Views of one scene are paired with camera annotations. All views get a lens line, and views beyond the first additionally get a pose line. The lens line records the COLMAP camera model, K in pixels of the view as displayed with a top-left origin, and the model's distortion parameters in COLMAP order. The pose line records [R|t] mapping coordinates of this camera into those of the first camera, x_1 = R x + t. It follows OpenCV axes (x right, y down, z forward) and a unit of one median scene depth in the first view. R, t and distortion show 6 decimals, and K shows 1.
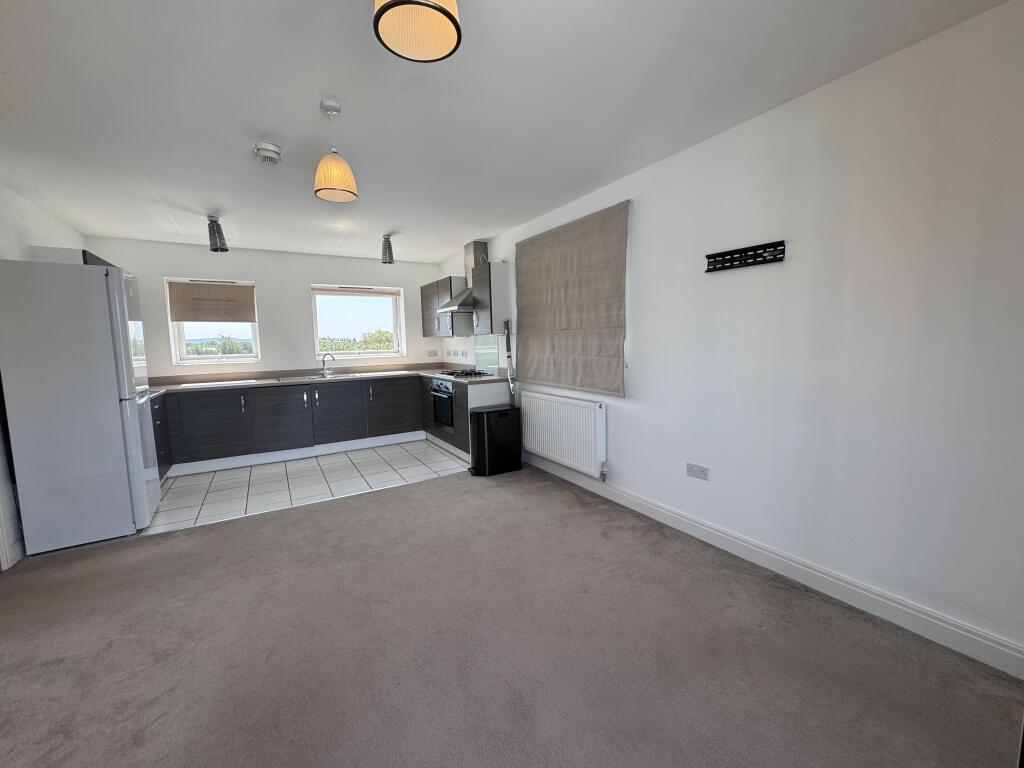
lens RADIAL K [[408.1, 0, 512.0], [0, 408.1, 384.0], [0, 0, 1]] dist [-0.000825, 0.000018]
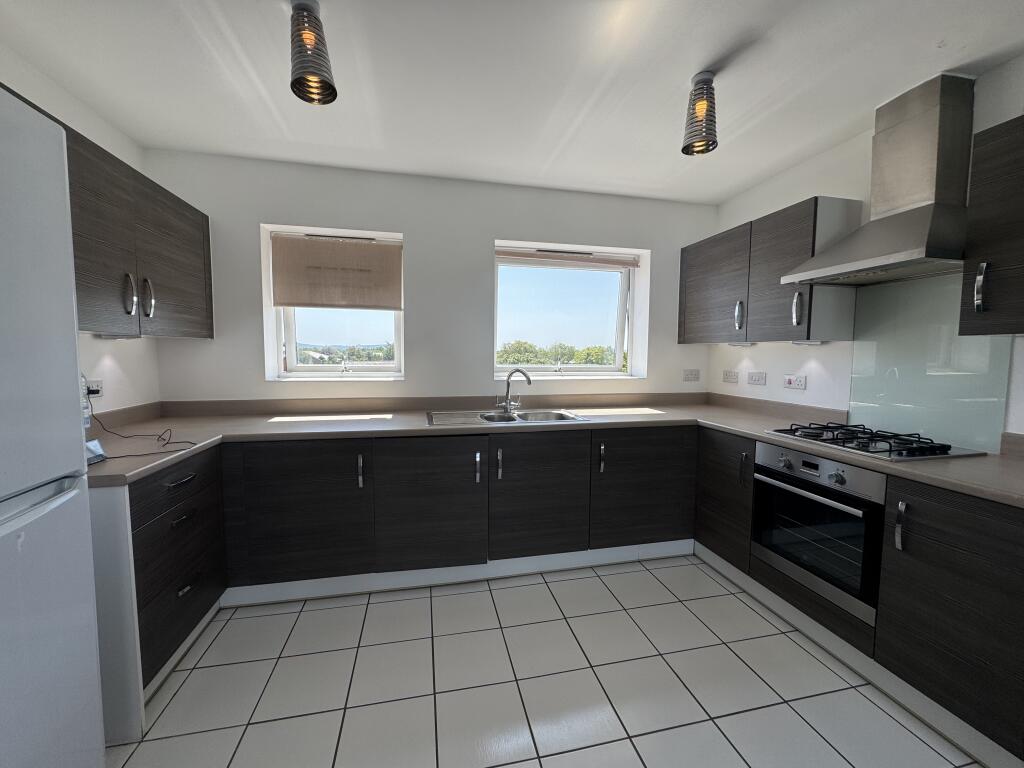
lens RADIAL K [[408.1, 0, 512.0], [0, 408.1, 384.0], [0, 0, 1]] dist [-0.000825, 0.000018]
pose [[0.948702, 0.054391, -0.311457, -0.290599], [-0.063690, 0.997774, -0.019754, -0.044946], [0.309690, 0.038577, 0.950055, 0.496903]]
